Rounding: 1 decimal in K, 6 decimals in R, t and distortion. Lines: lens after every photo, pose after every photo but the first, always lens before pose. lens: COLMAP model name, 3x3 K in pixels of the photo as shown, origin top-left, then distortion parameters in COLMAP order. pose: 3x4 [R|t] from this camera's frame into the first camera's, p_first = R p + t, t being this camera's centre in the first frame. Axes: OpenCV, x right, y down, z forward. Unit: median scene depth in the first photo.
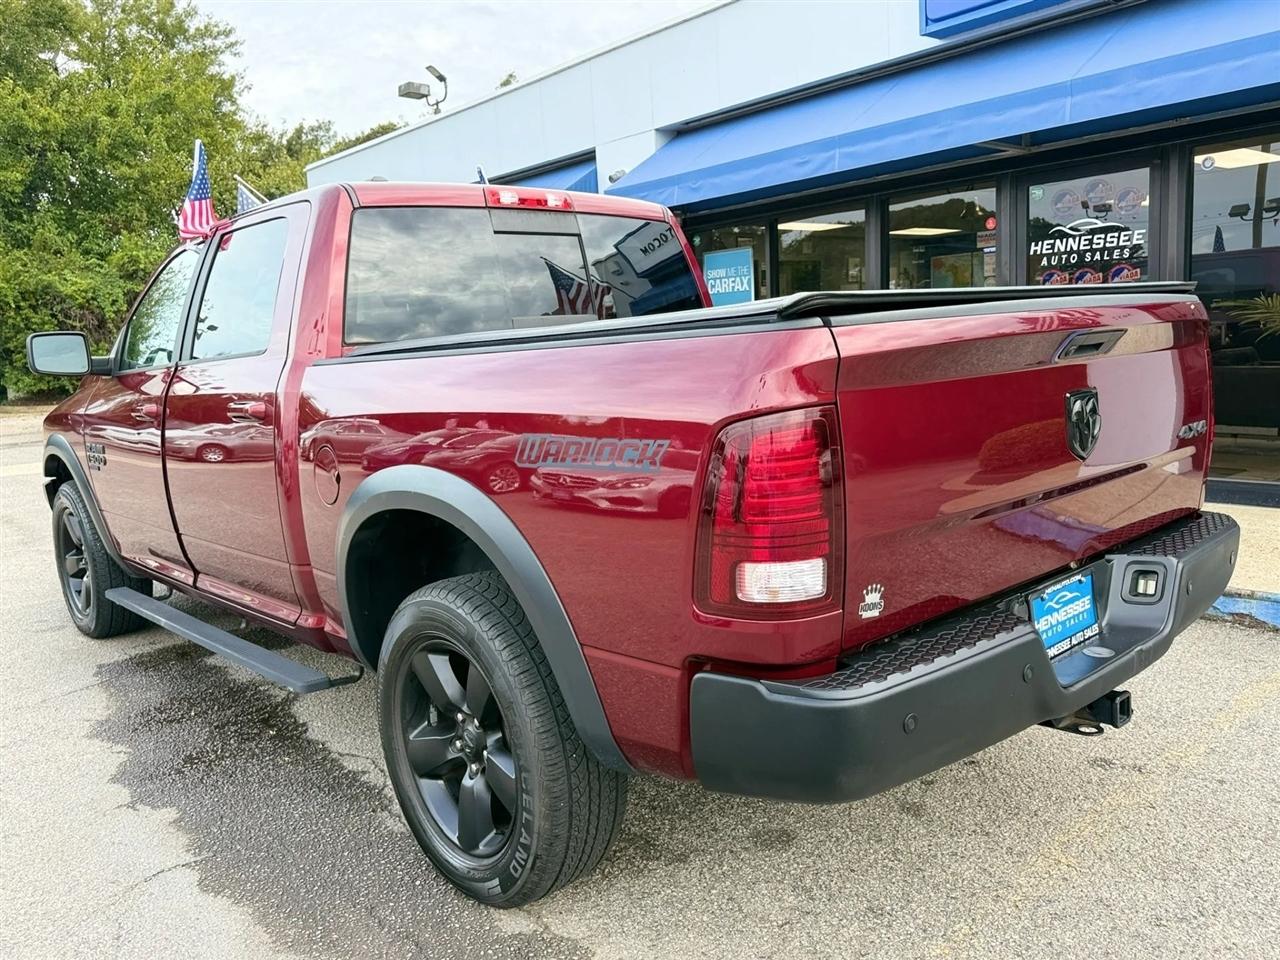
lens RADIAL K [[1026.3, 0, 640.0], [0, 1026.3, 480.0], [0, 0, 1]] dist [0.005243, 0.002914]
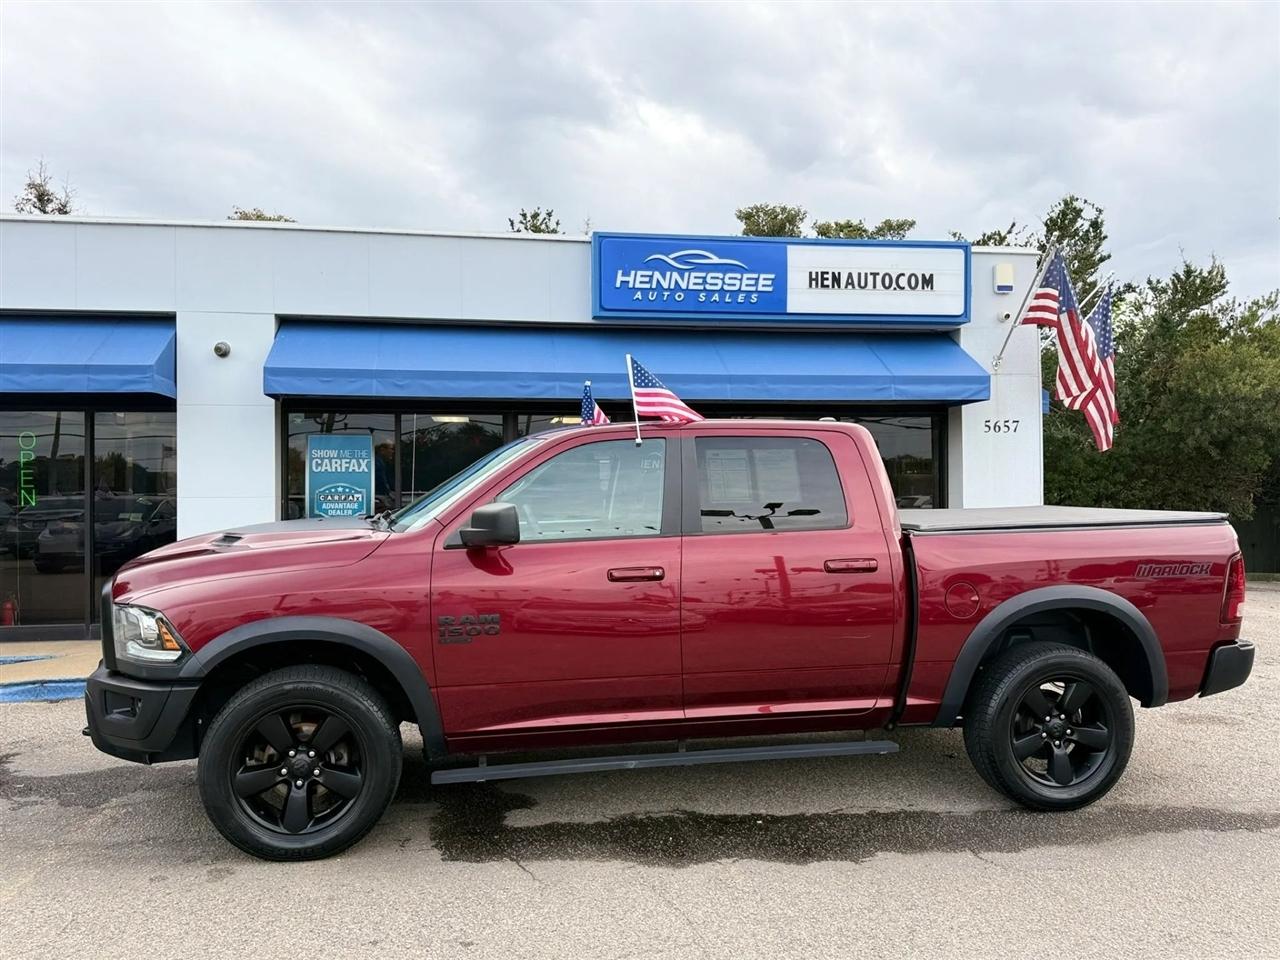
lens RADIAL K [[992.1, 0, 646.2], [0, 992.1, 483.1], [0, 0, 1]] dist [0.118044, -0.226068]
pose [[0.526915, 0.051041, 0.848384, -1.484548], [0.095861, 0.988257, -0.118993, -0.035899], [-0.844495, 0.144026, 0.515834, 0.405472]]
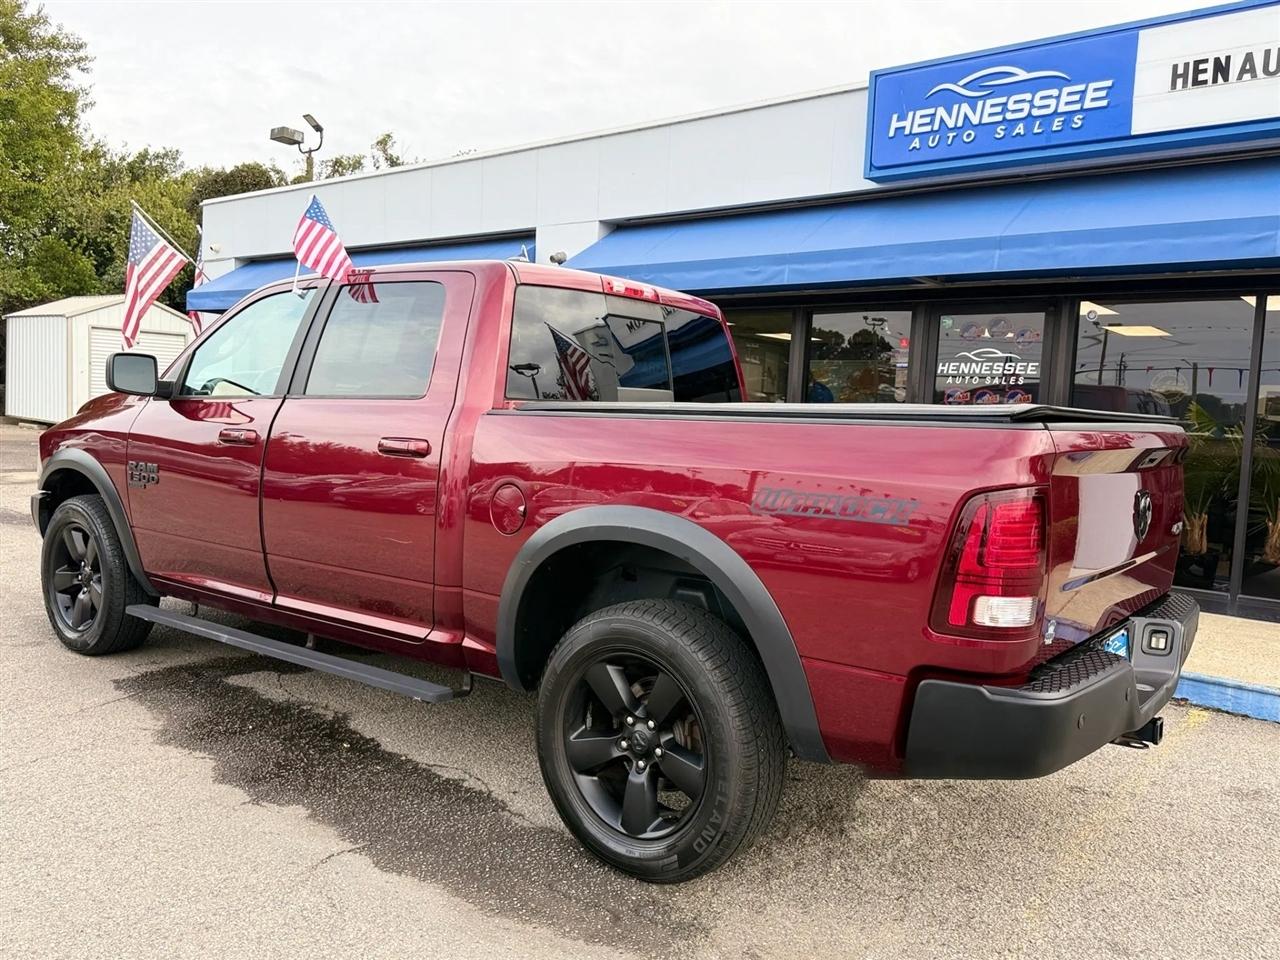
lens RADIAL K [[1013.2, 0, 640.0], [0, 1013.2, 480.0], [0, 0, 1]] dist [0.055645, -0.067702]
pose [[0.978858, 0.086599, 0.185302, -0.273690], [-0.073370, 0.994320, -0.077106, 0.029506], [-0.190927, 0.061880, 0.979652, -0.115455]]
